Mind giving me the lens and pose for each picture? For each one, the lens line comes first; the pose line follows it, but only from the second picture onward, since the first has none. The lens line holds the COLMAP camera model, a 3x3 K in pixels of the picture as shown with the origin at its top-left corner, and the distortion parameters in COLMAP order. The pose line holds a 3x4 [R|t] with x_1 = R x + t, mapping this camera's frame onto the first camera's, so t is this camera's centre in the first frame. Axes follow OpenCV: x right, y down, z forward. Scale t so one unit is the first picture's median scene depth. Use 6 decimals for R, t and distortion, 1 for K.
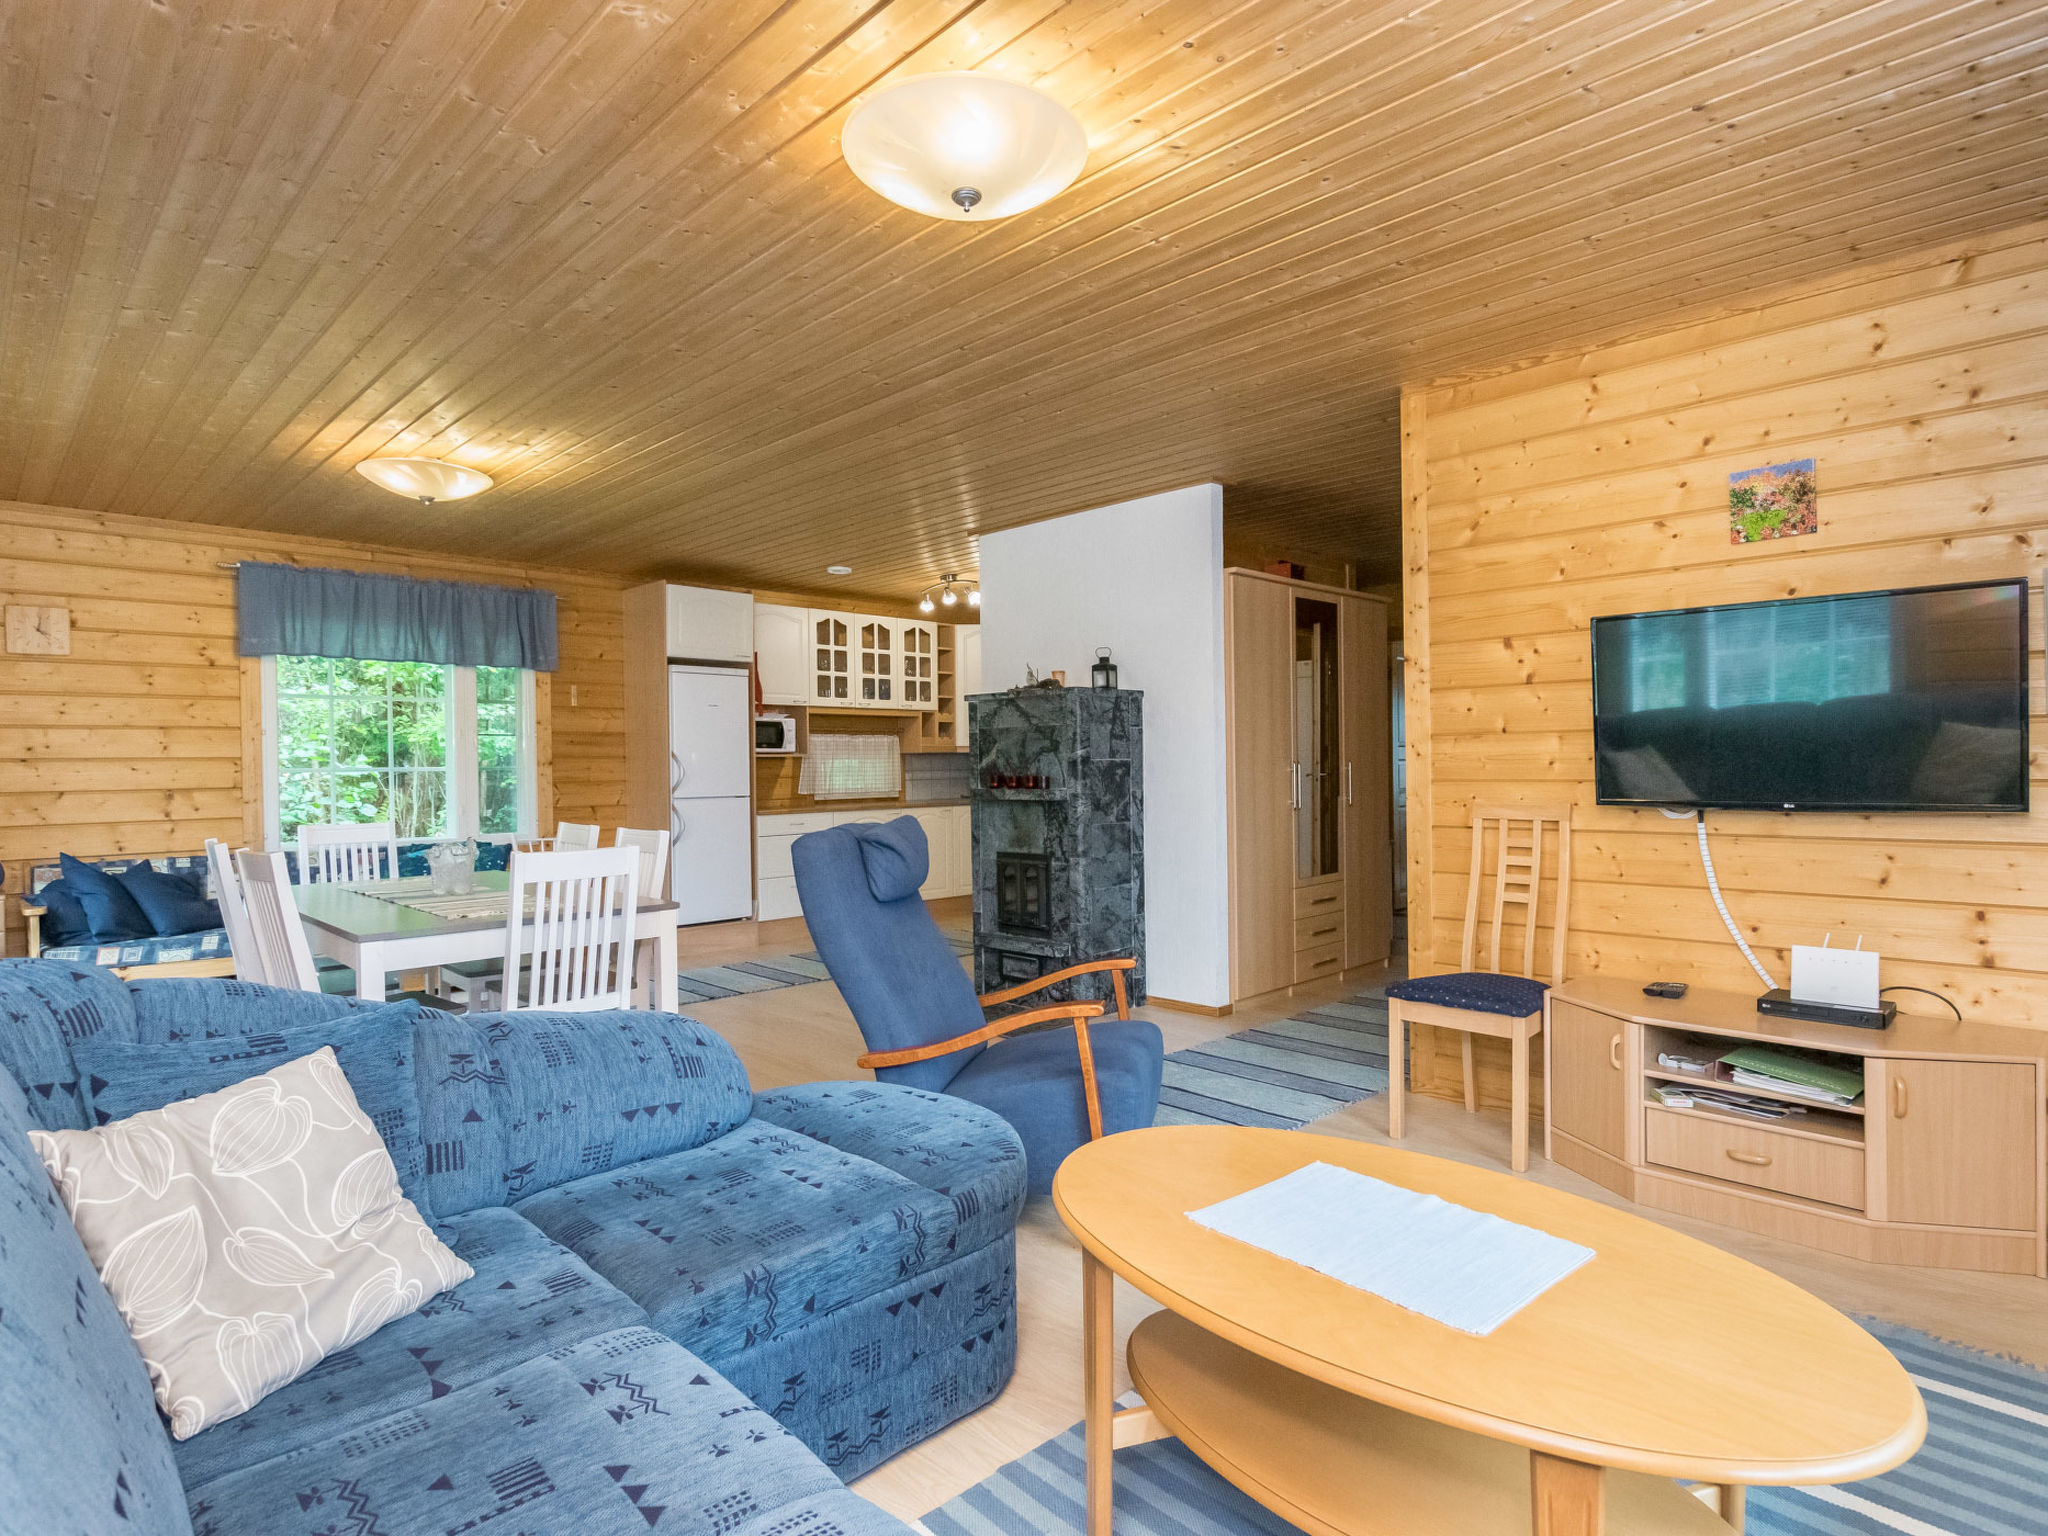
lens RADIAL K [[1106.5, 0, 1019.3], [0, 1106.5, 751.3], [0, 0, 1]] dist [0.017633, 0.000059]
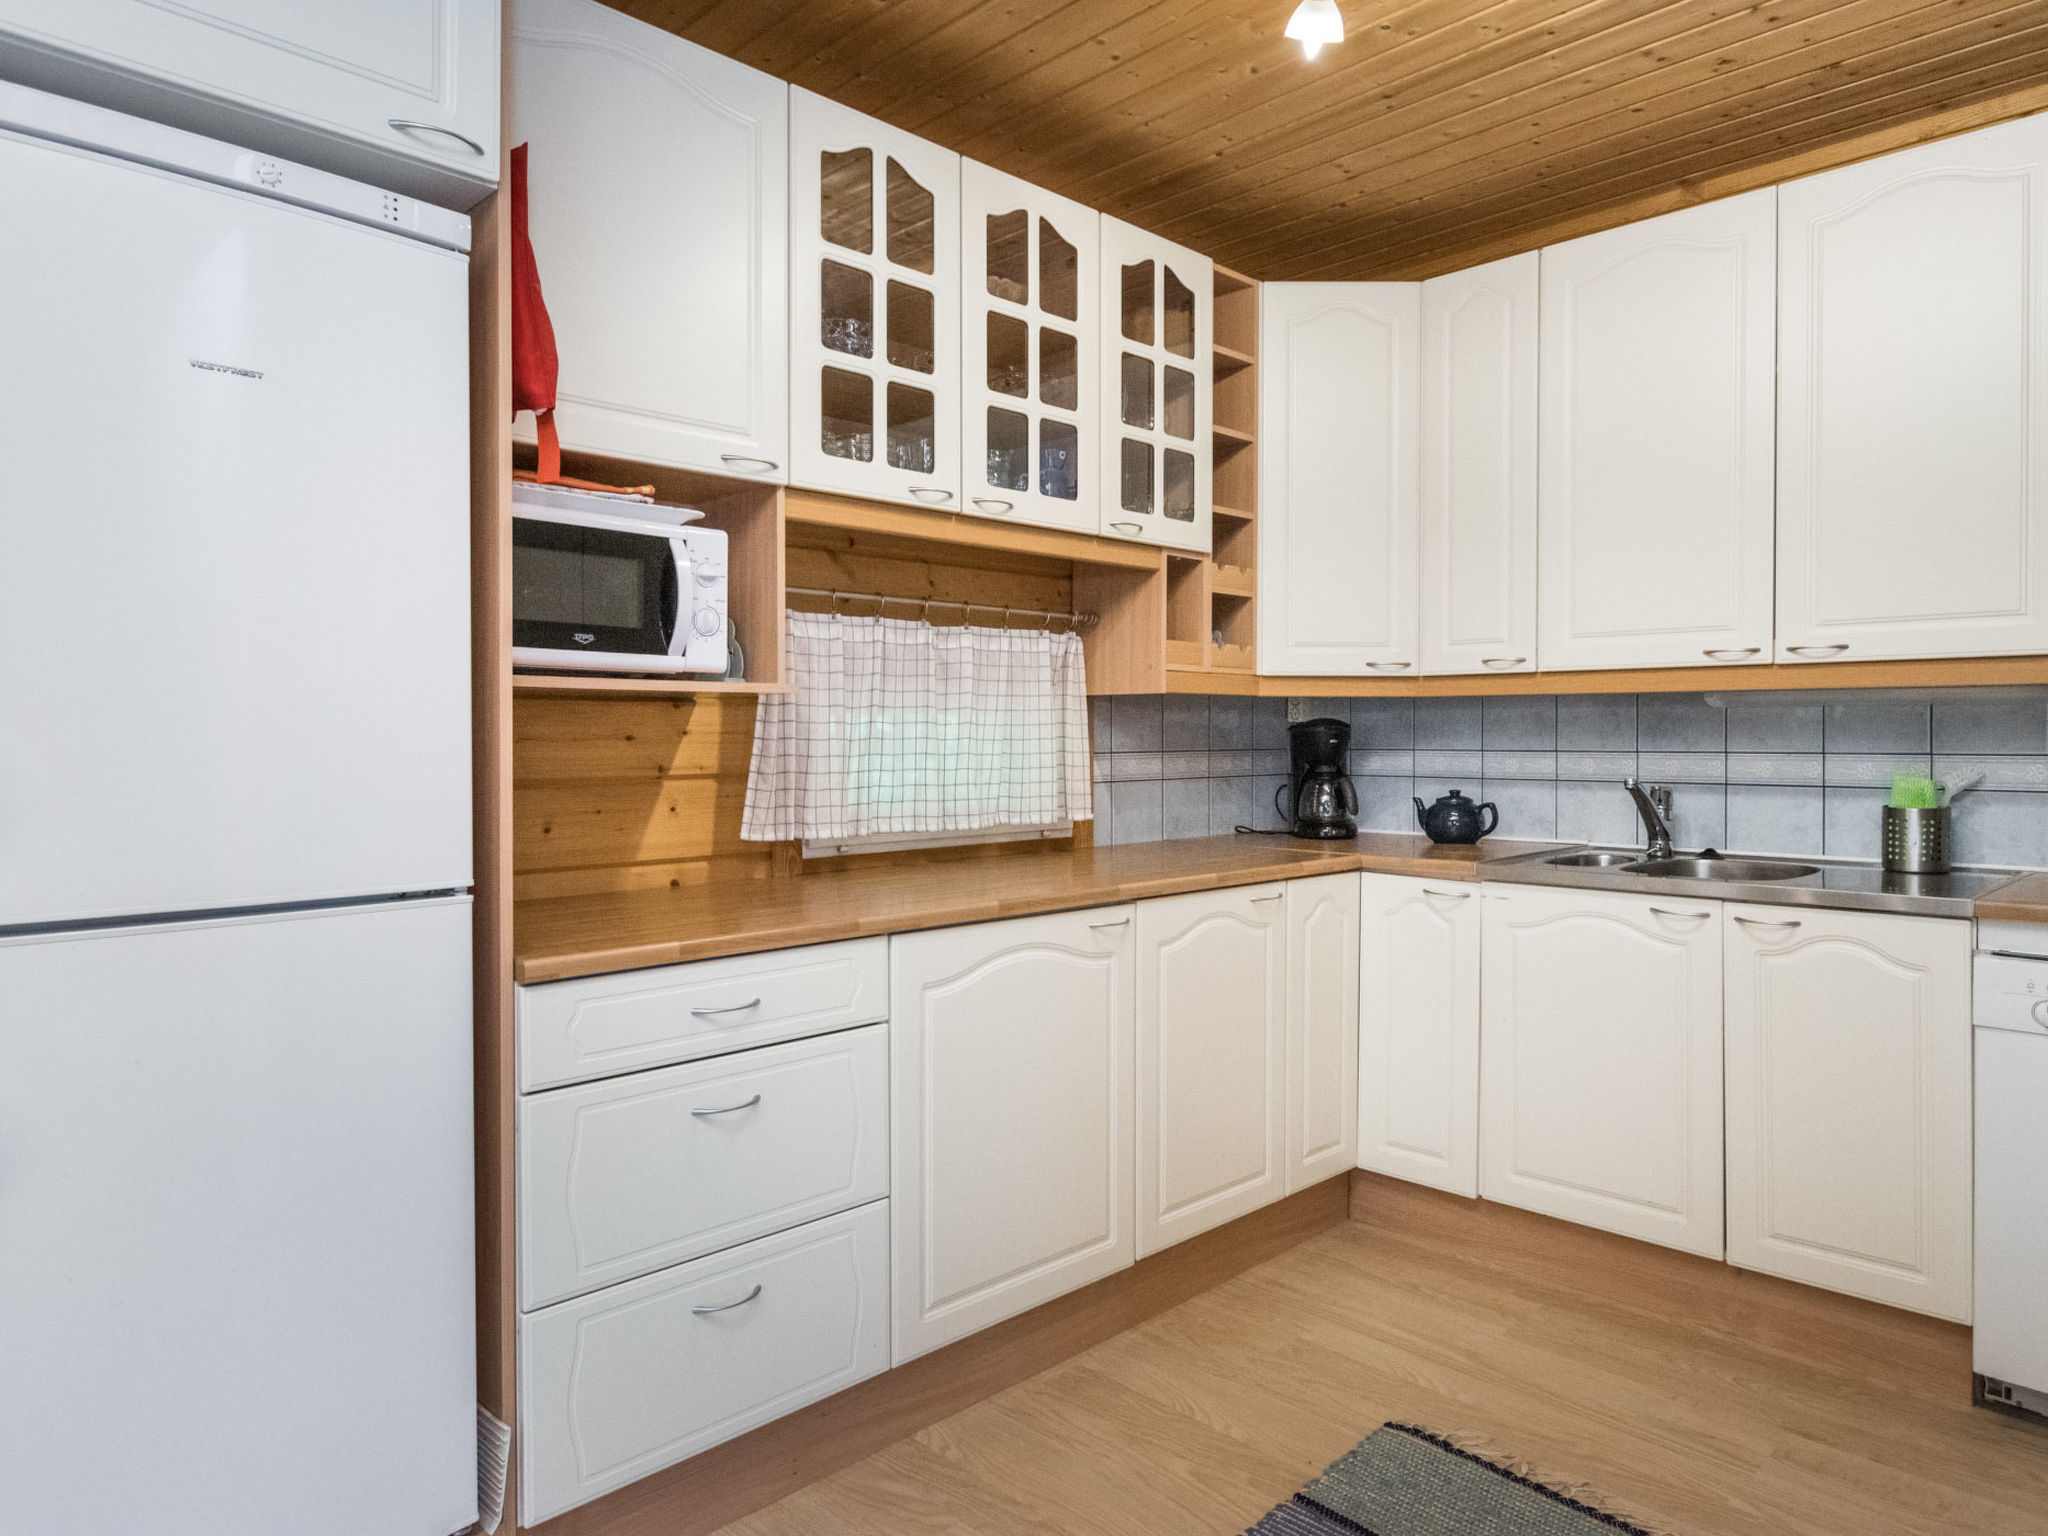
lens RADIAL K [[1282.2, 0, 1027.7], [0, 1282.2, 736.2], [0, 0, 1]] dist [-0.003299, -0.000864]
pose [[0.999936, 0.011292, -0.000808, -0.131116], [-0.011280, 0.999850, 0.013177, 0.009462], [0.000957, -0.013167, 0.999913, 0.691690]]
